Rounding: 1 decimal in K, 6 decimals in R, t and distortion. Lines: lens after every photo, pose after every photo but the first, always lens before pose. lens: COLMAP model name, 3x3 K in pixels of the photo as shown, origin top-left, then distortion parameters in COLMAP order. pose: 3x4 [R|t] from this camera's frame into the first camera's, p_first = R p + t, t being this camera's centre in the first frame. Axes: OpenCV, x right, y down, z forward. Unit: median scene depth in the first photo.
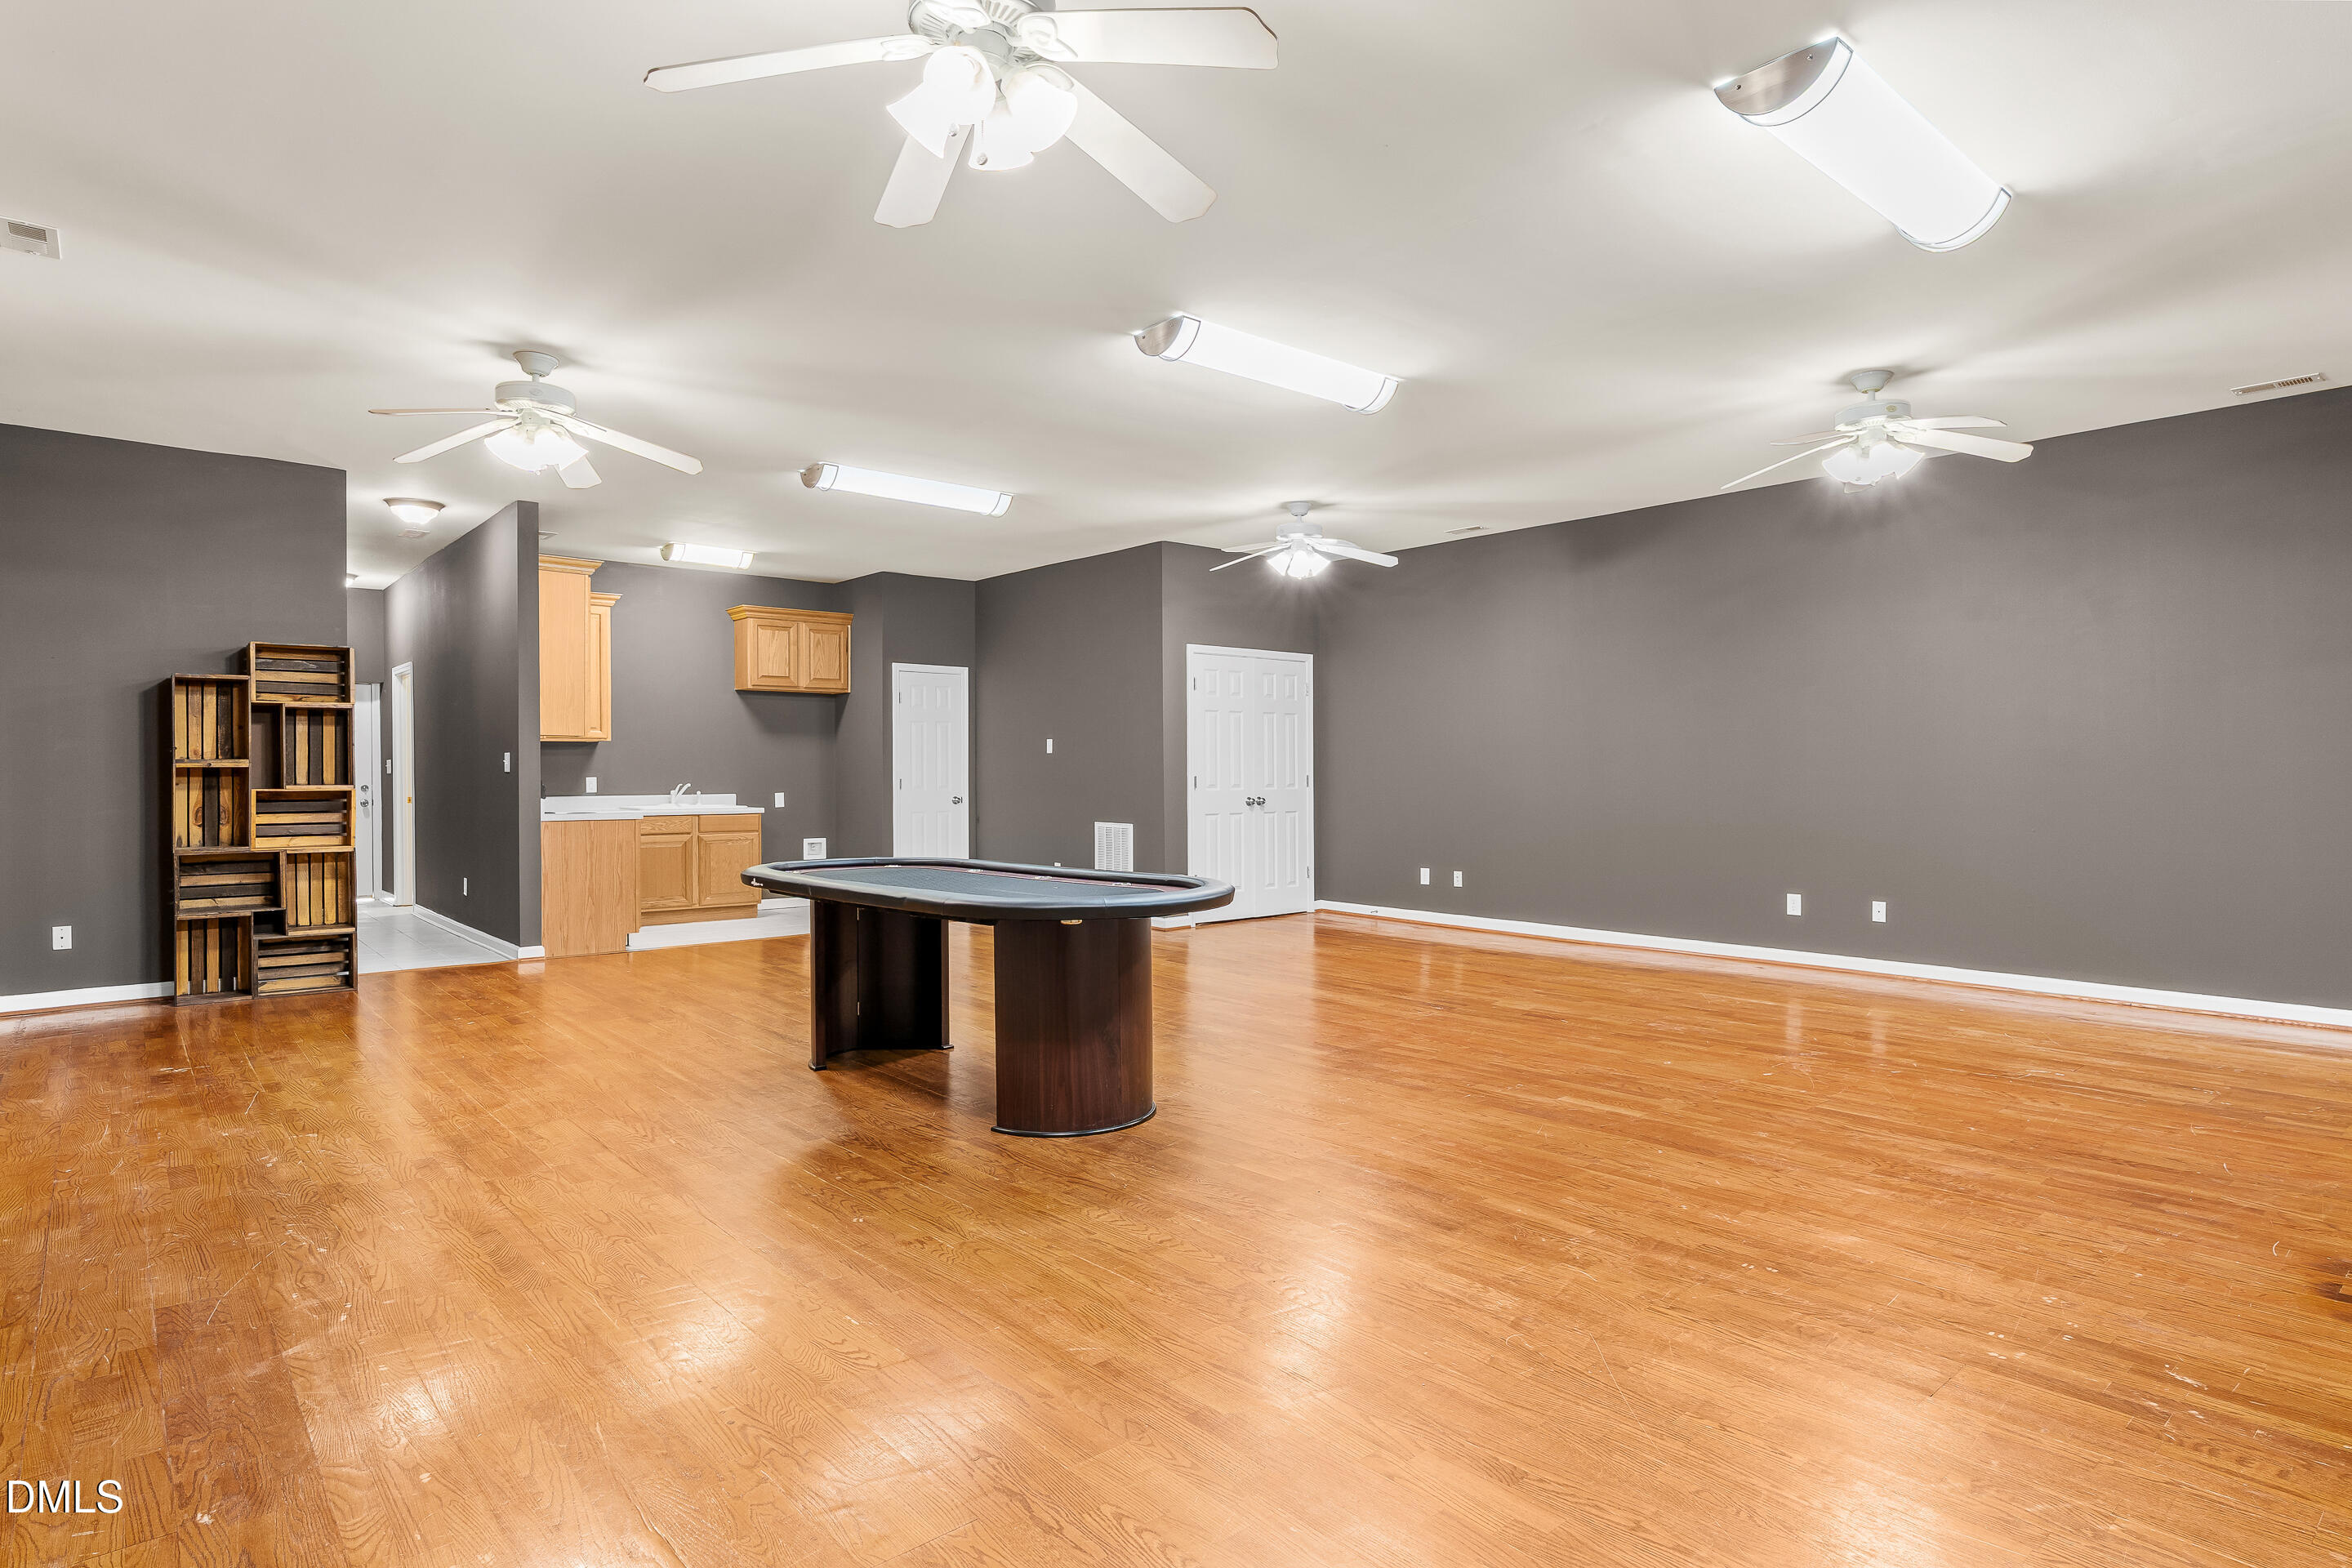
lens RADIAL K [[1293.0, 0, 1177.3], [0, 1293.0, 783.0], [0, 0, 1]] dist [-0.006249, -0.000257]
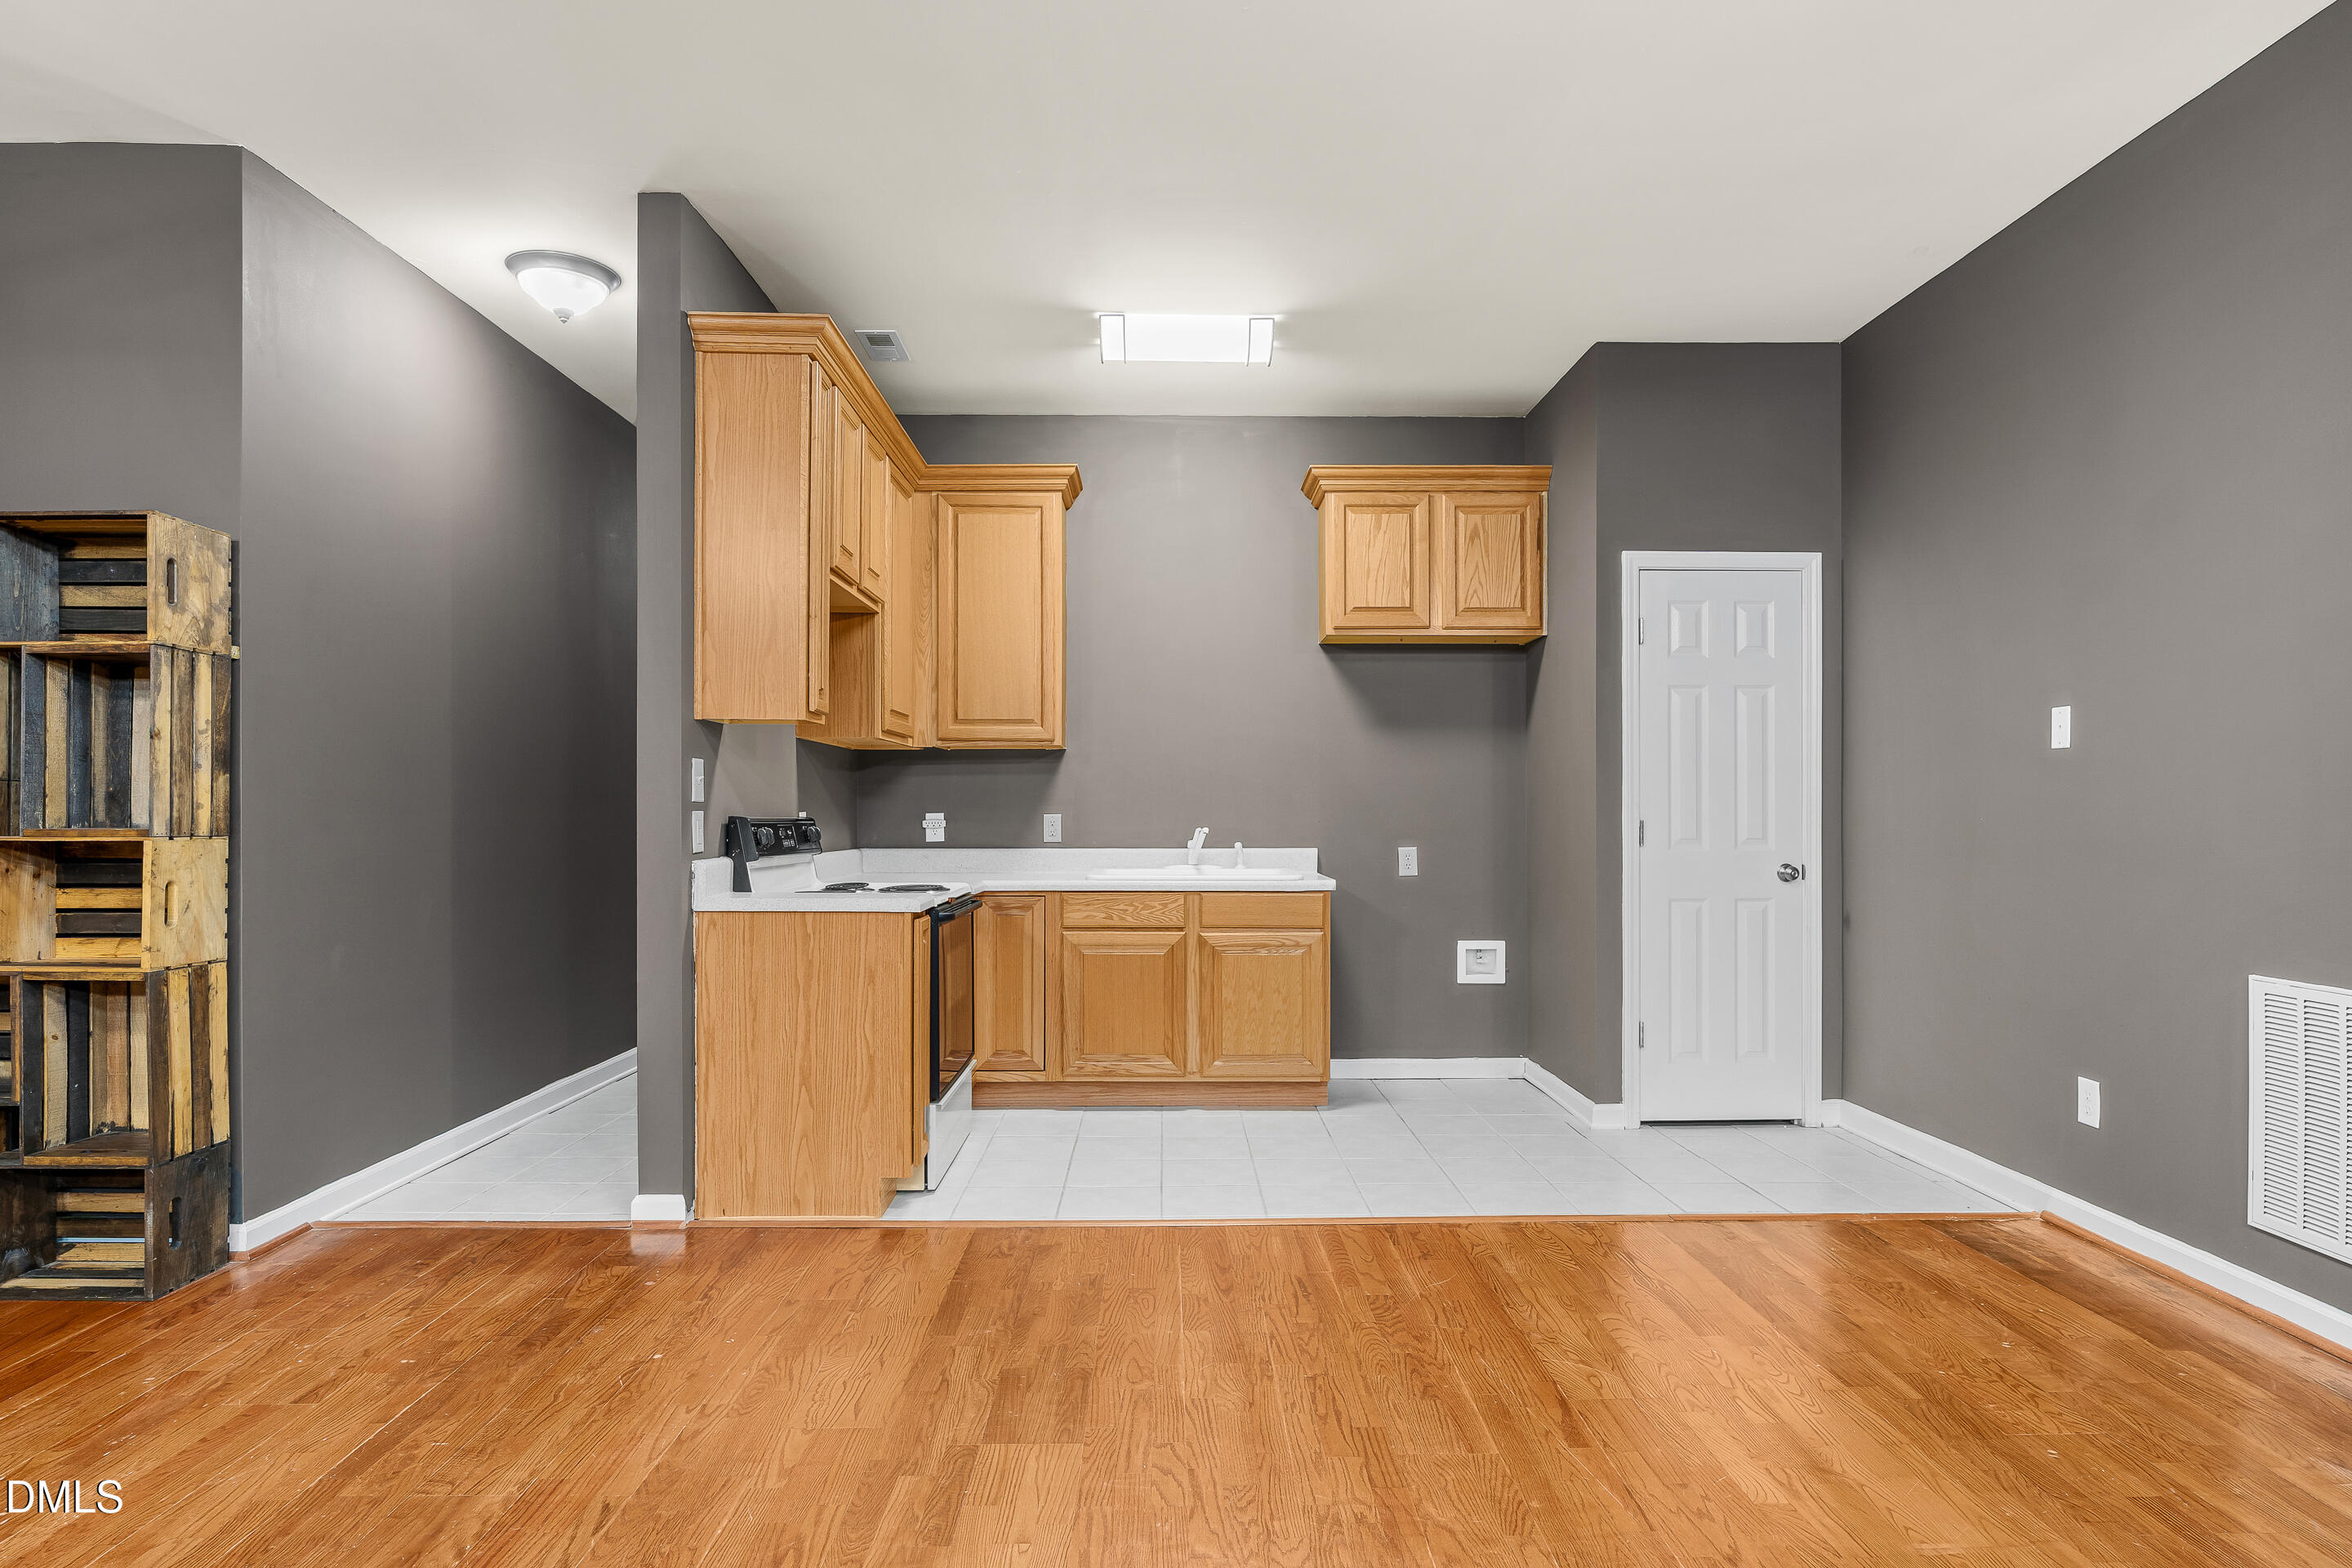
lens RADIAL K [[1293.0, 0, 1180.6], [0, 1293.0, 808.6], [0, 0, 1]] dist [-0.006249, -0.000257]
pose [[0.772402, 0.001593, -0.635132, -0.060881], [-0.007717, 0.999947, -0.006877, -0.003207], [0.635087, 0.010213, 0.772373, 0.579956]]
